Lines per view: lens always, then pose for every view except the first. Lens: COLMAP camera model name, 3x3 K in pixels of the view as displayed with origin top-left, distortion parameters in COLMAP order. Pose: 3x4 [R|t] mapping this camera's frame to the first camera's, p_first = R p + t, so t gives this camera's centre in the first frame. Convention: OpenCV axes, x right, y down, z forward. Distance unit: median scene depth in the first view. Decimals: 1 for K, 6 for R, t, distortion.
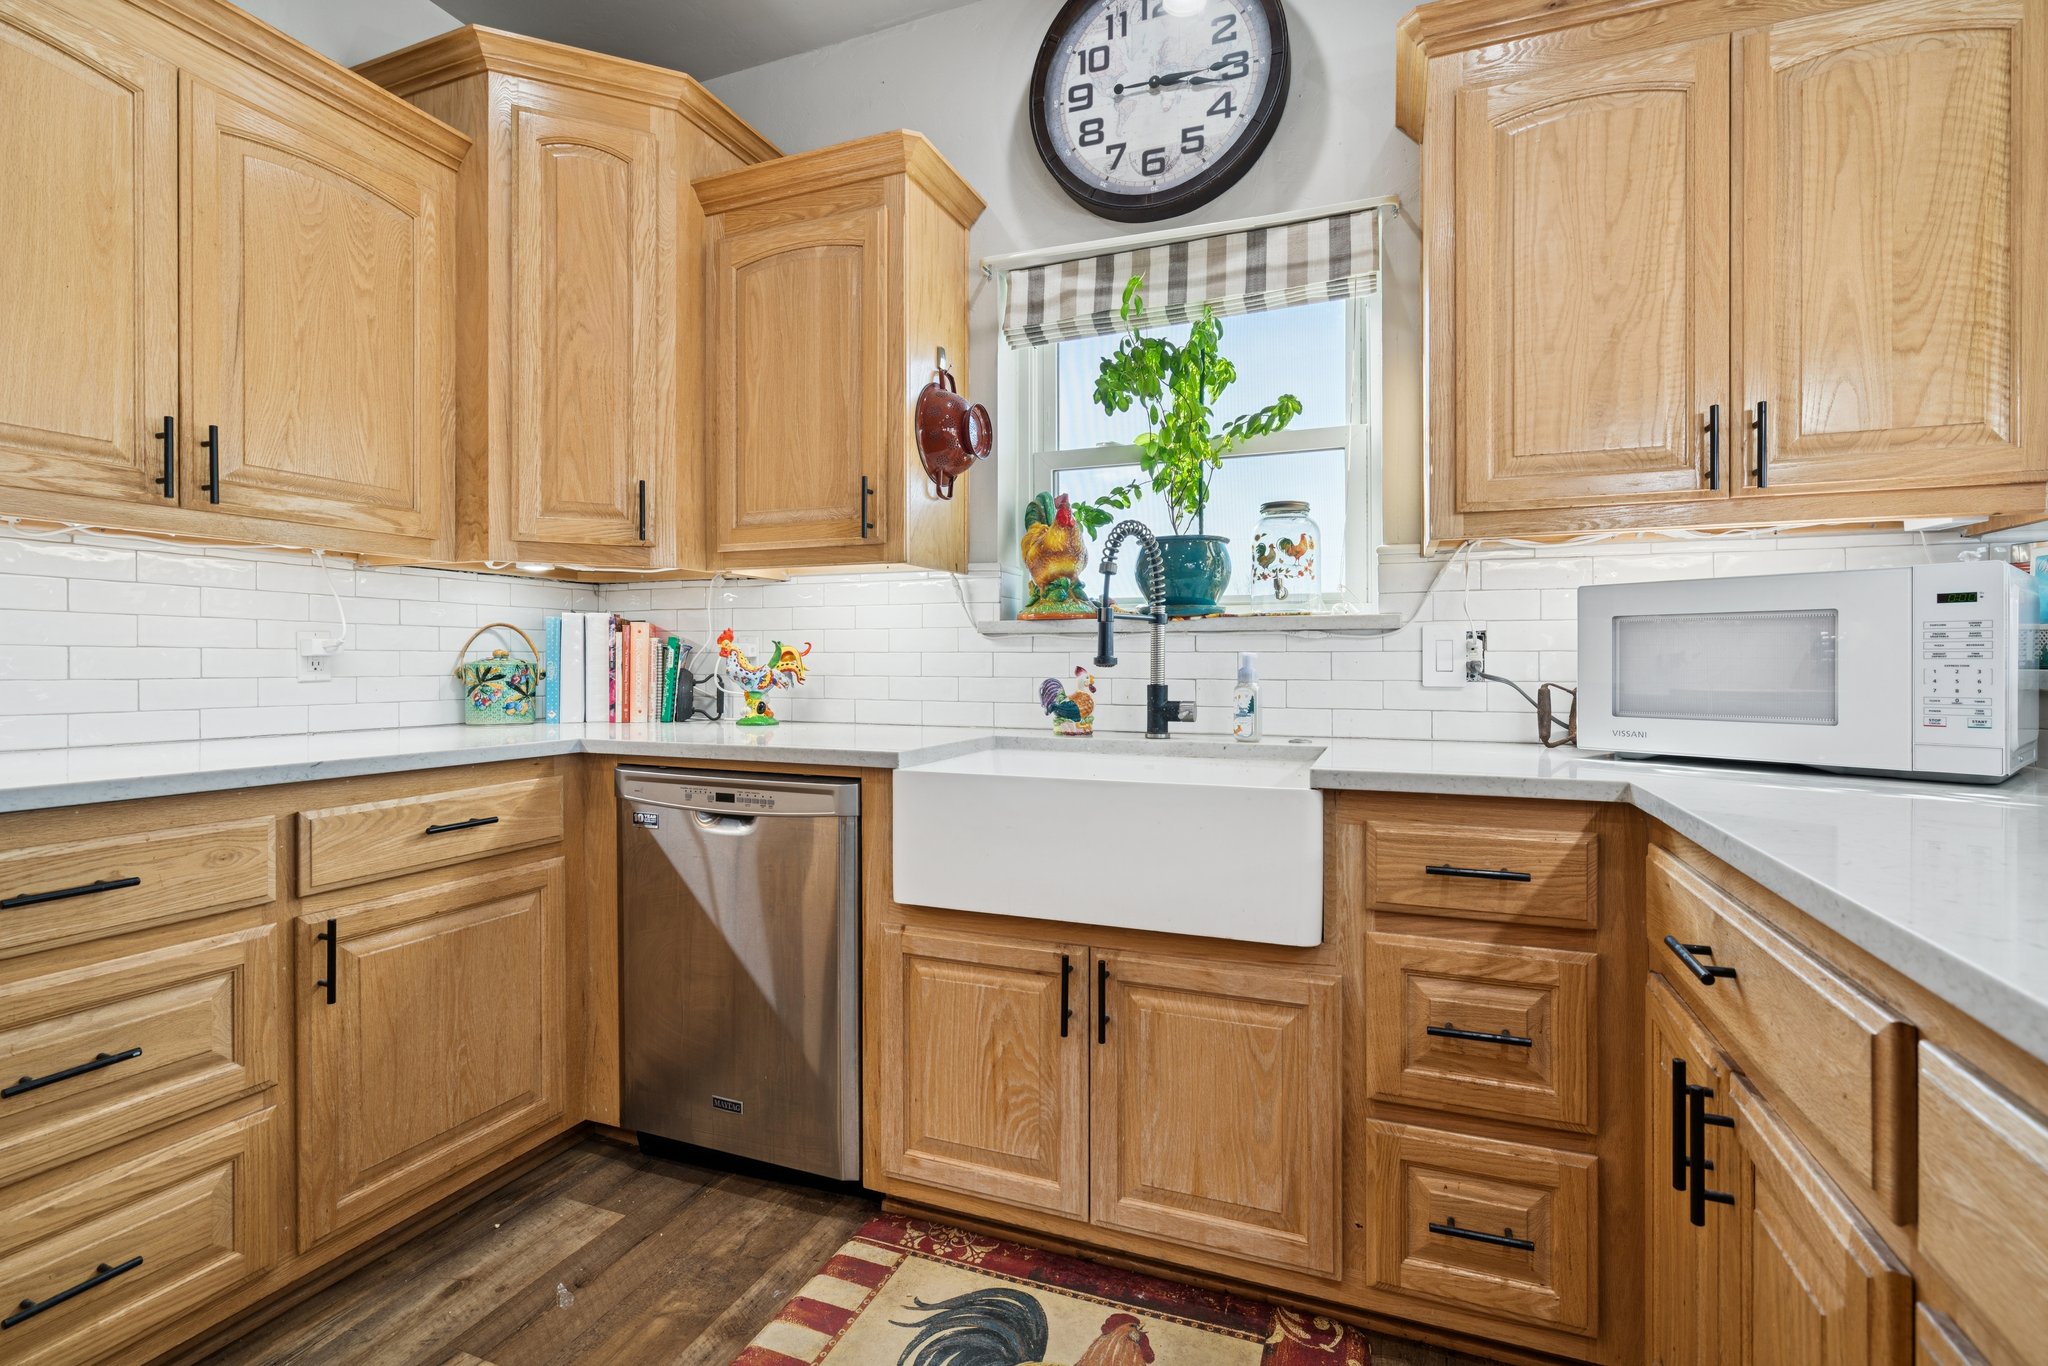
lens RADIAL K [[935.4, 0, 1034.4], [0, 935.4, 666.5], [0, 0, 1]] dist [-0.002323, 0.002080]
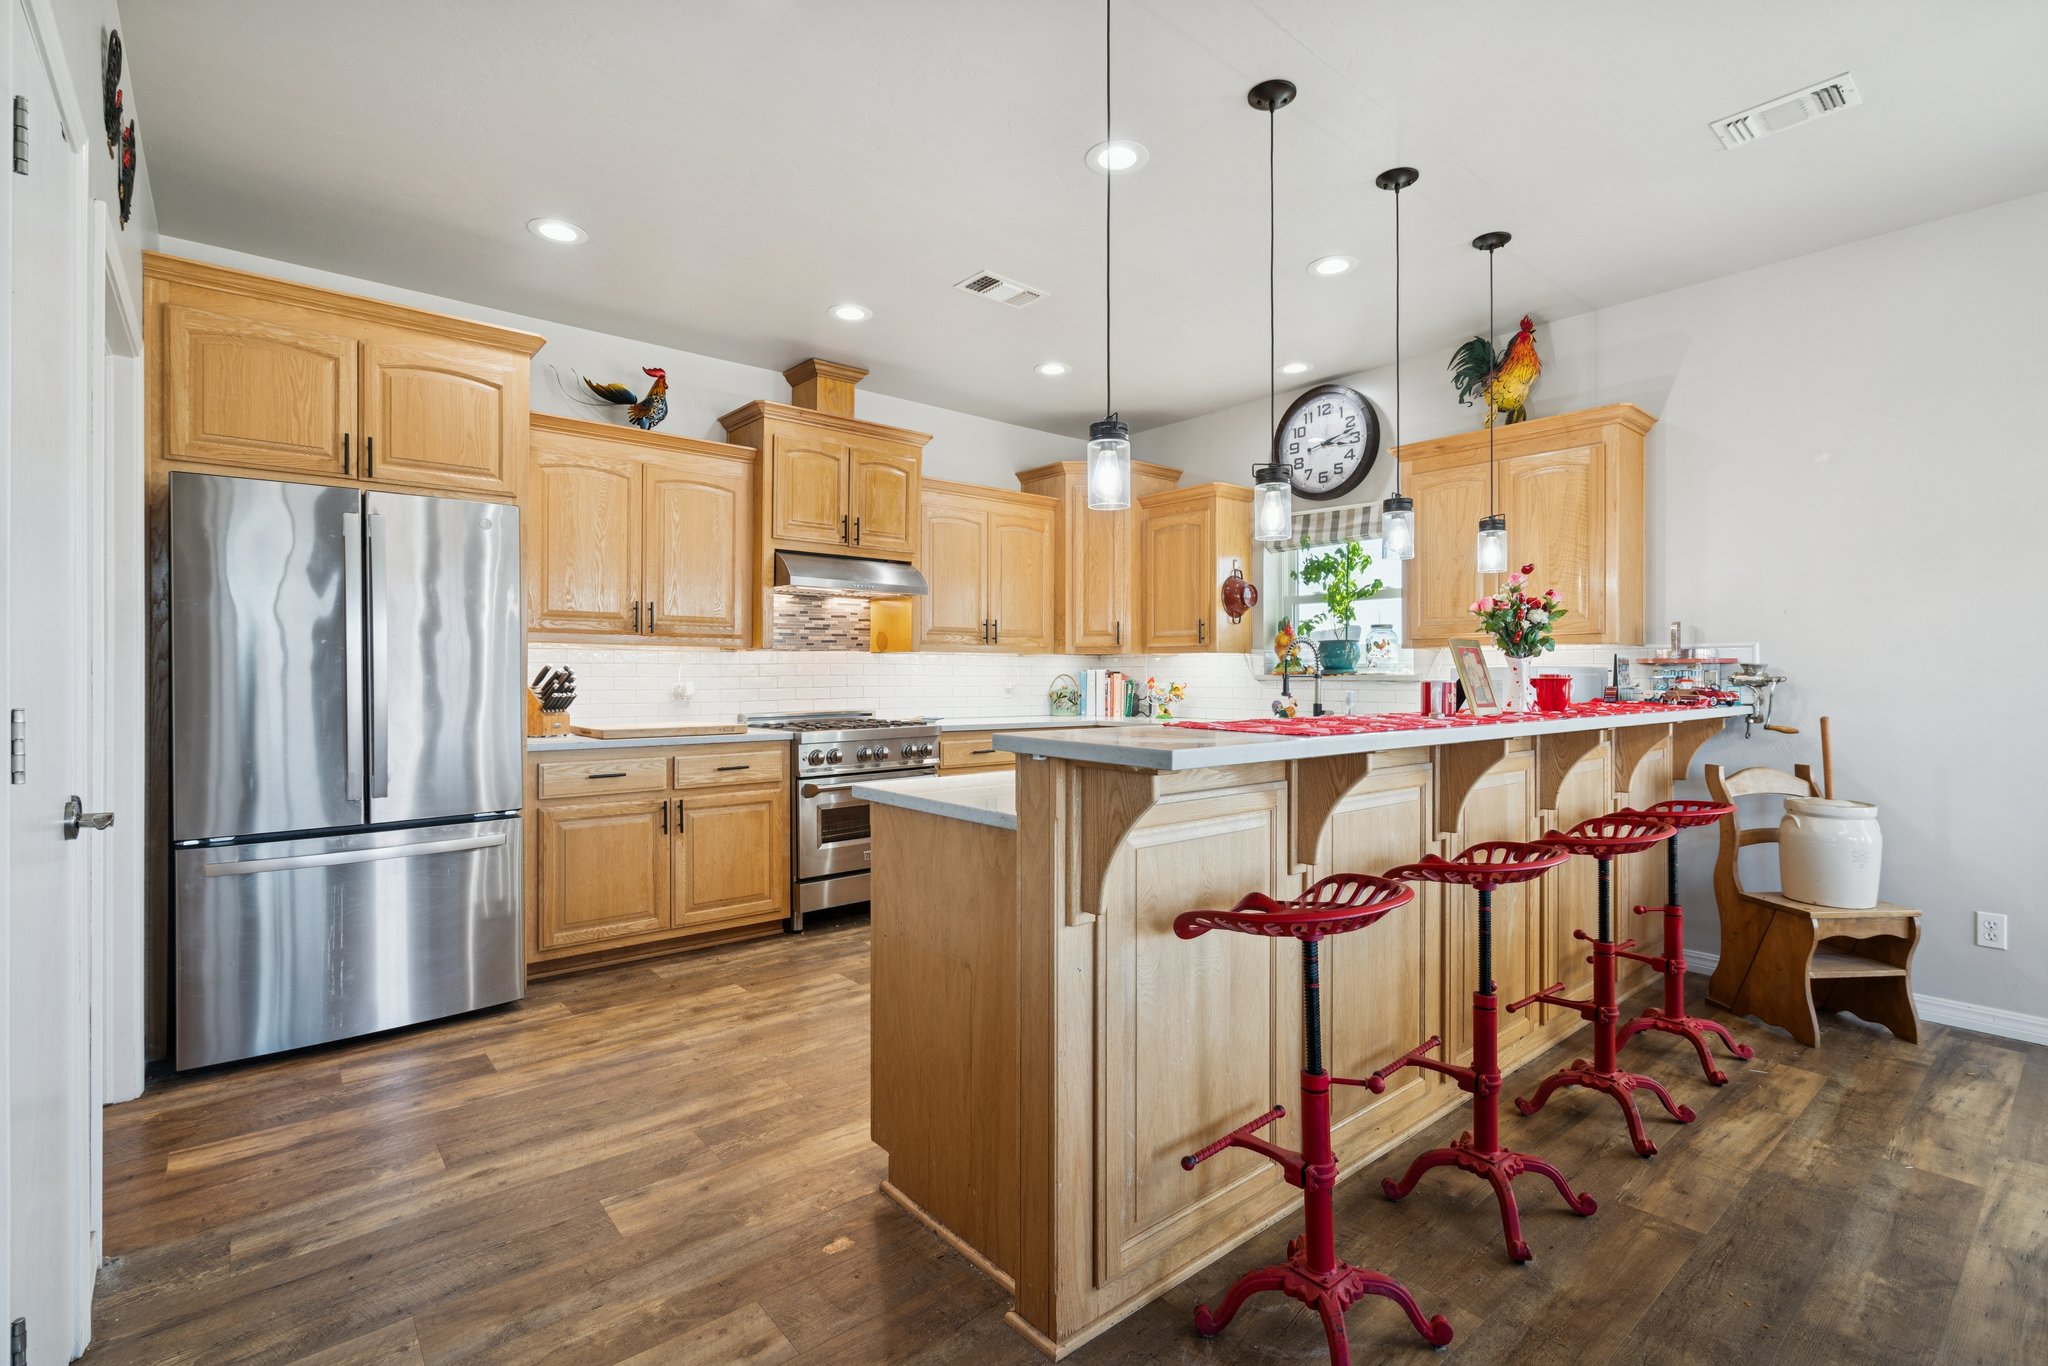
lens RADIAL K [[935.4, 0, 1034.2], [0, 935.4, 676.6], [0, 0, 1]] dist [-0.002323, 0.002080]
pose [[0.882948, 0.001525, -0.469468, 0.572070], [-0.003265, 0.999990, -0.002892, -0.037268], [0.469459, 0.004086, 0.882945, -1.349606]]
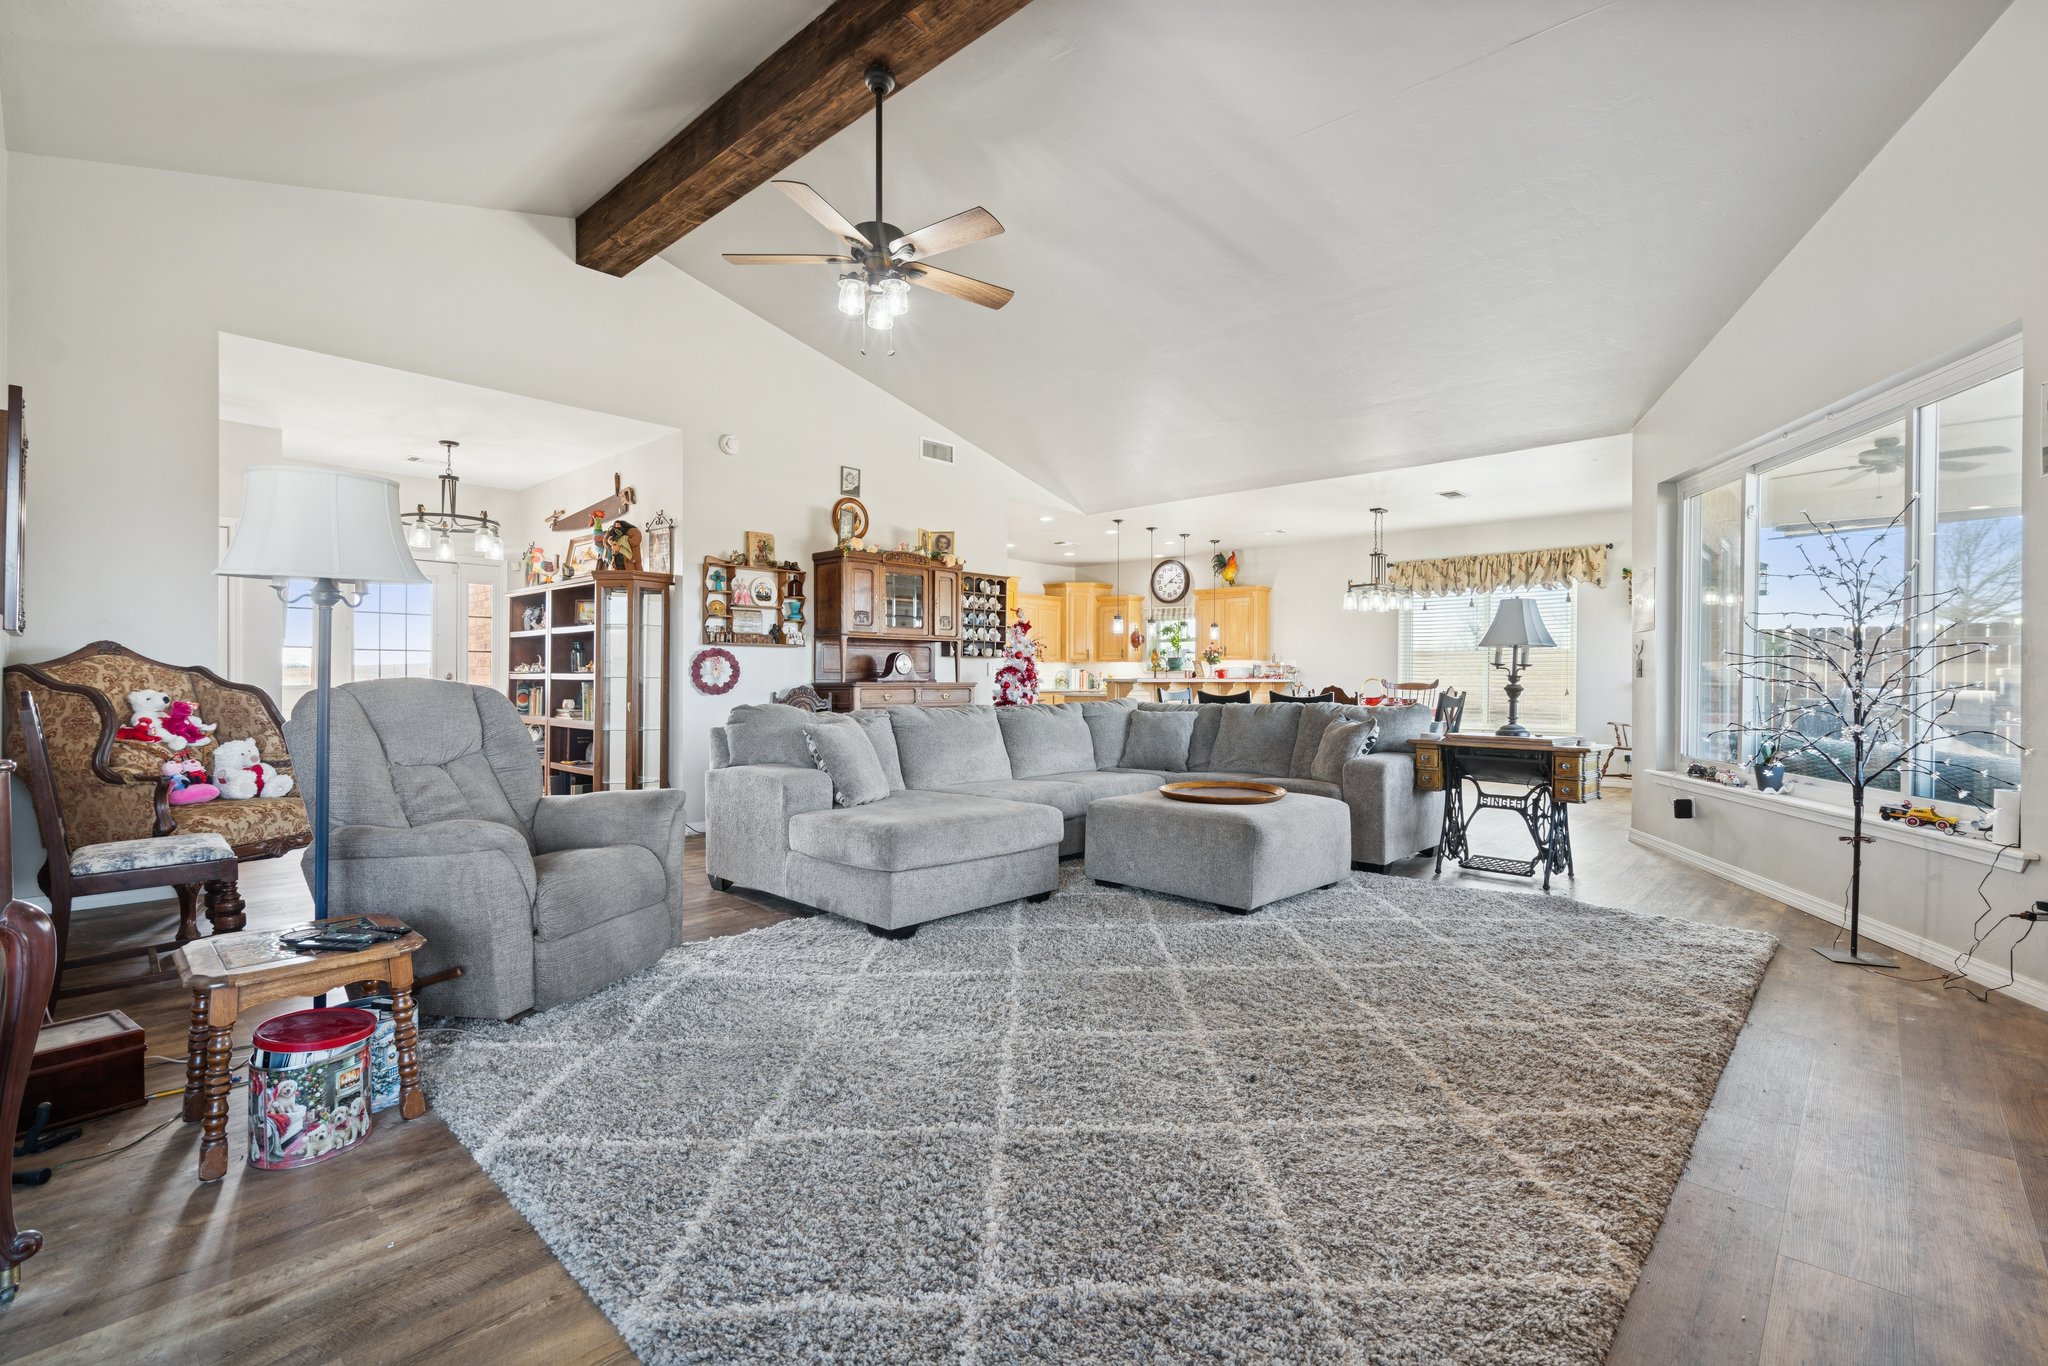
lens RADIAL K [[935.4, 0, 1028.1], [0, 935.4, 684.4], [0, 0, 1]] dist [-0.002323, 0.002080]
pose [[0.934095, 0.004540, -0.356996, 1.403369], [-0.004779, 0.999989, 0.000211, 0.039303], [0.356992, 0.001509, 0.934106, -4.858484]]
